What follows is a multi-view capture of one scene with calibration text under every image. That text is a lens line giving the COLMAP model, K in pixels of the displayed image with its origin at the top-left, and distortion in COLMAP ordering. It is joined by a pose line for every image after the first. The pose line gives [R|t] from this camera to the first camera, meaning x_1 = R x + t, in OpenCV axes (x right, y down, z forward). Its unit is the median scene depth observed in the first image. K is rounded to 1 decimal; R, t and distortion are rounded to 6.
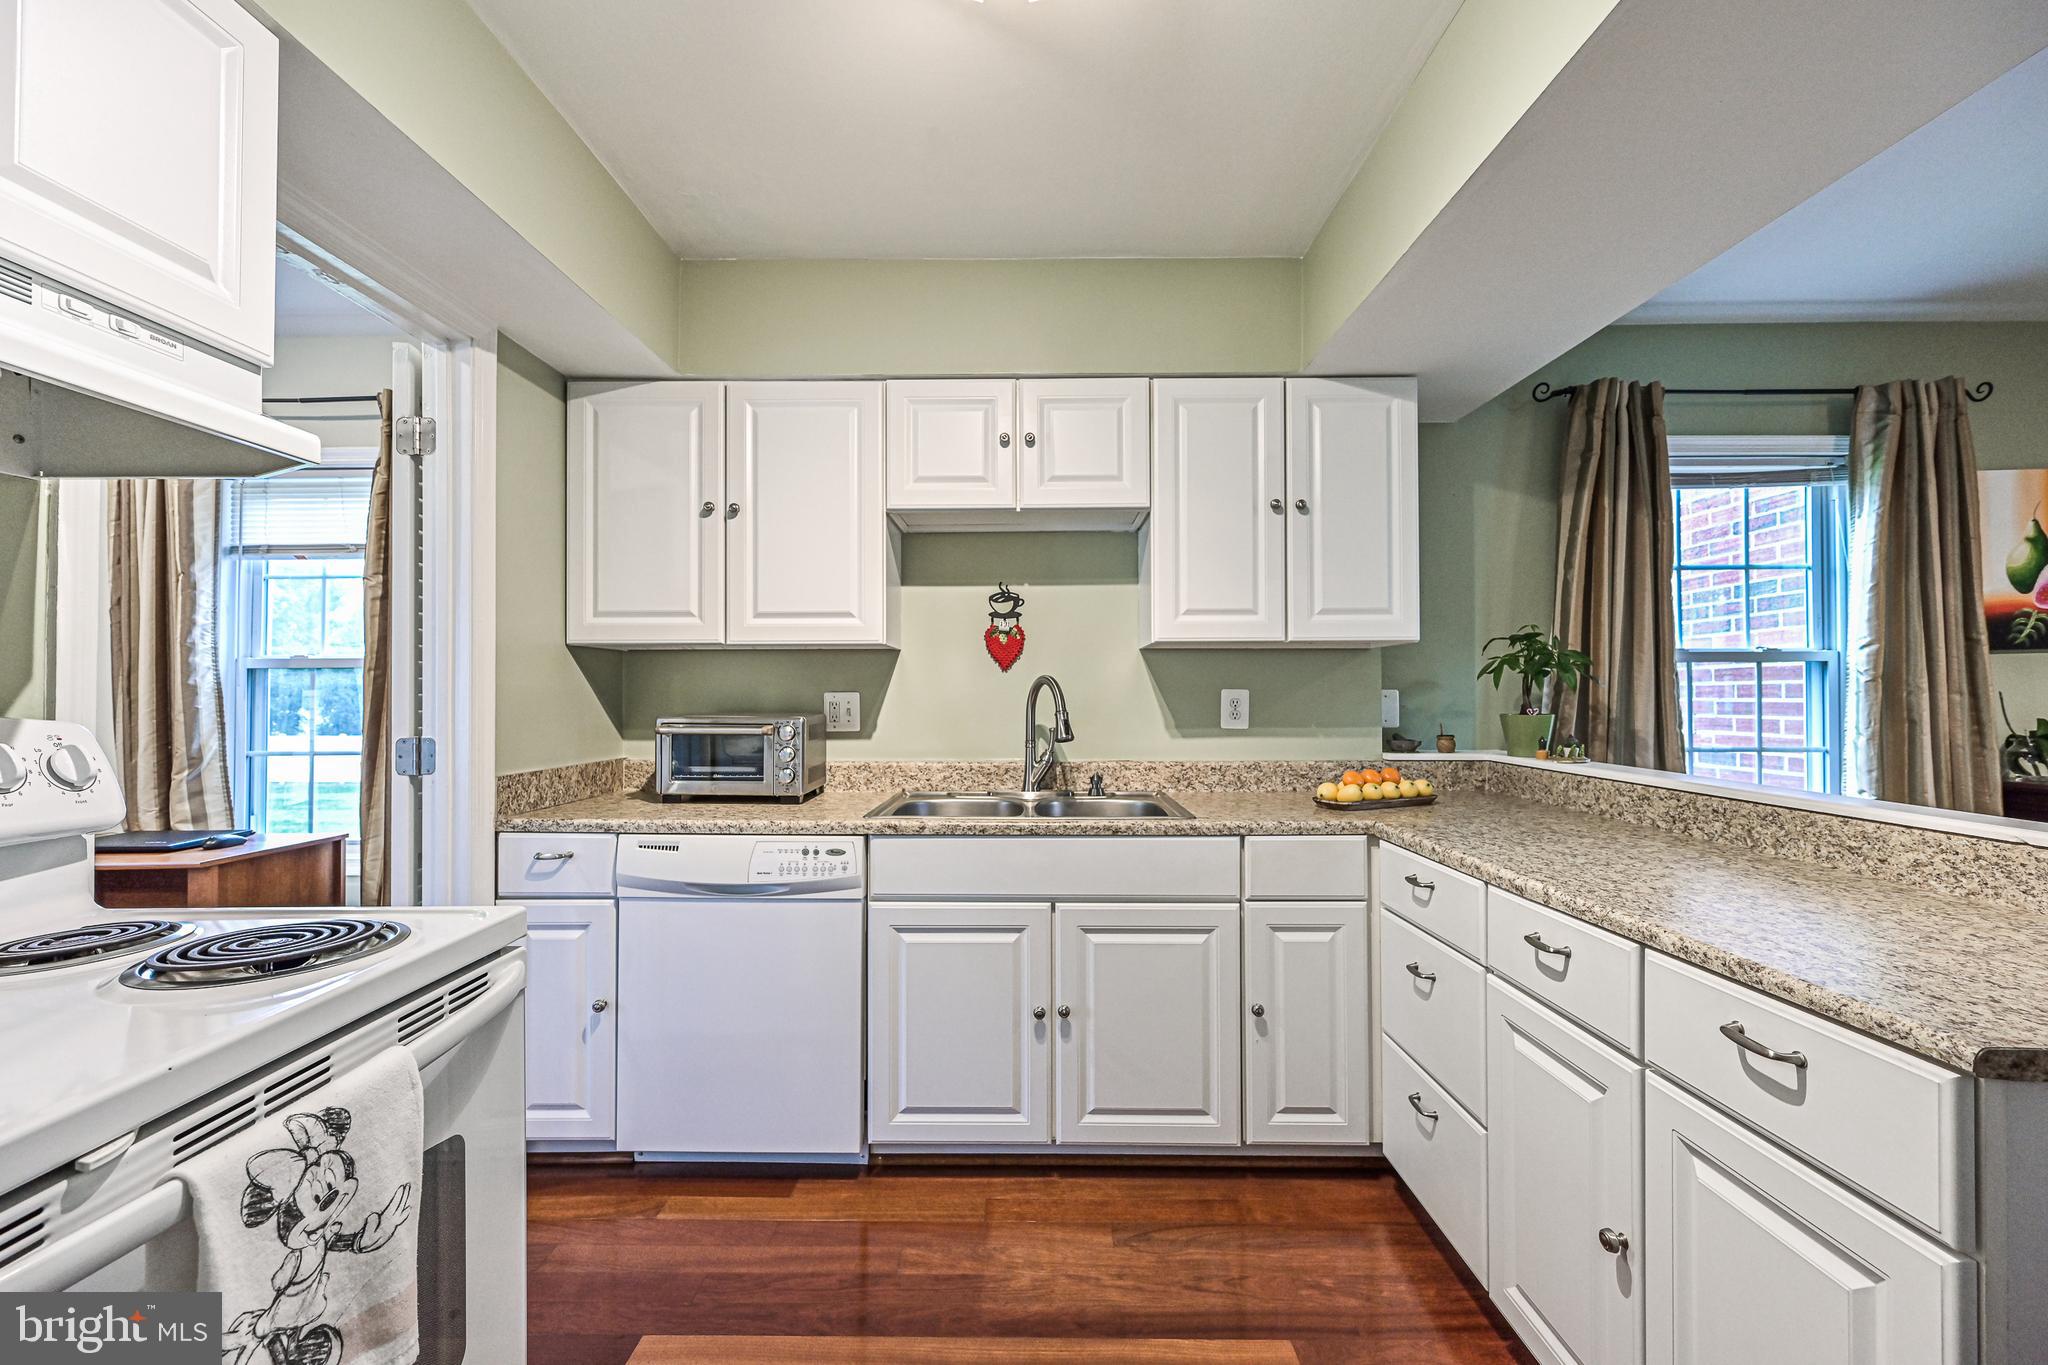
lens RADIAL K [[794.0, 0, 1021.2], [0, 794.0, 690.0], [0, 0, 1]] dist [-0.000062, 0.000105]
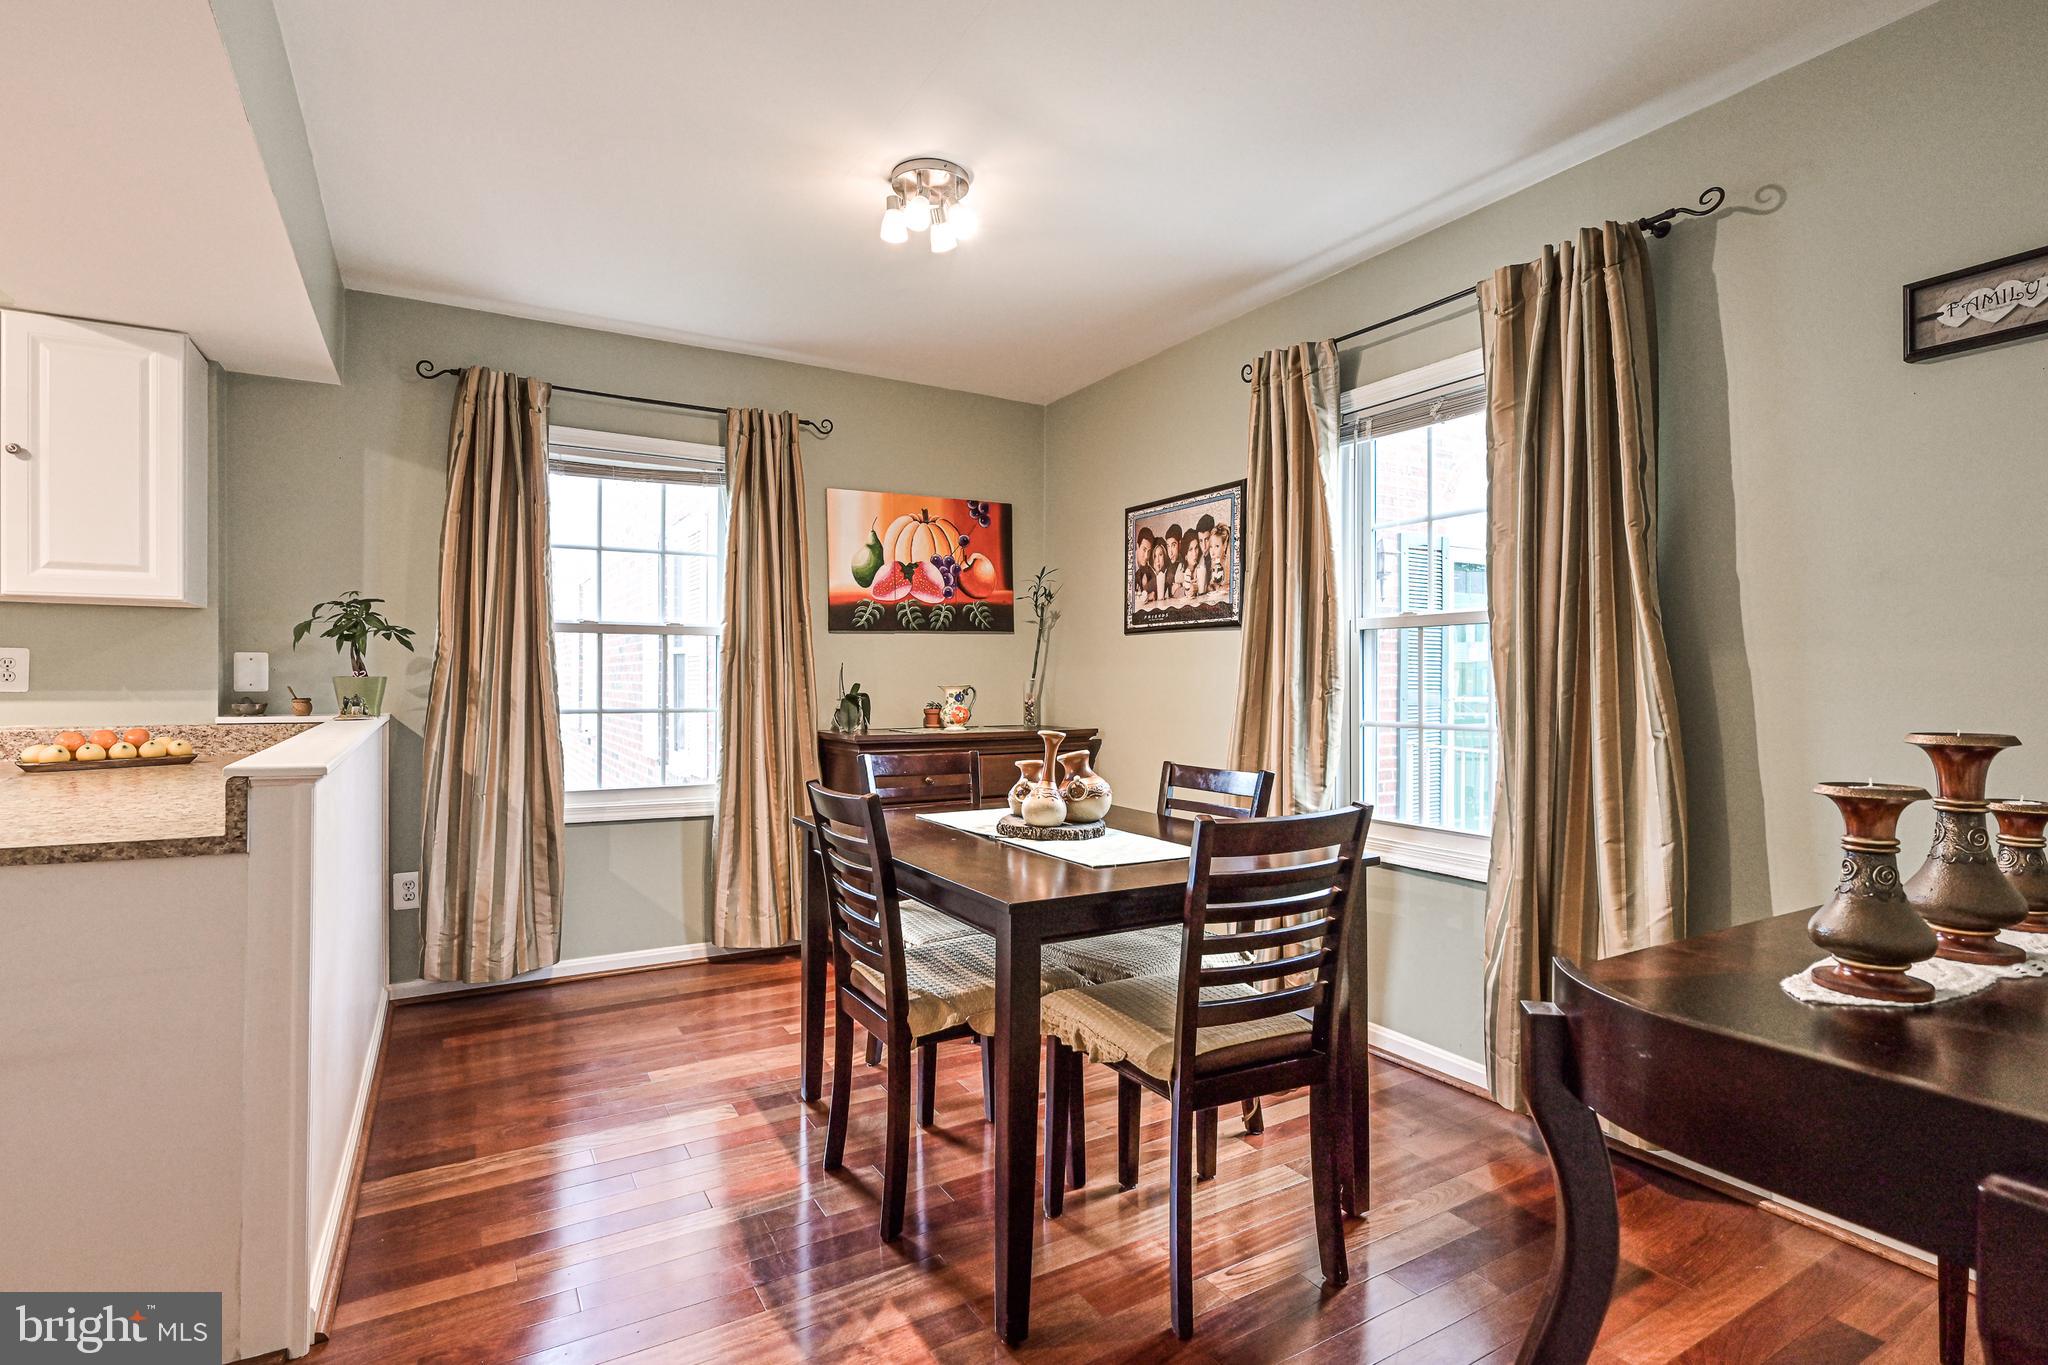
lens RADIAL K [[984.2, 0, 1023.8], [0, 984.2, 678.5], [0, 0, 1]] dist [-0.005908, 0.000305]
pose [[0.851650, 0.006094, 0.524076, 0.664111], [-0.013086, 0.999868, 0.009639, 0.008680], [-0.523948, -0.015067, 0.851617, -0.526256]]
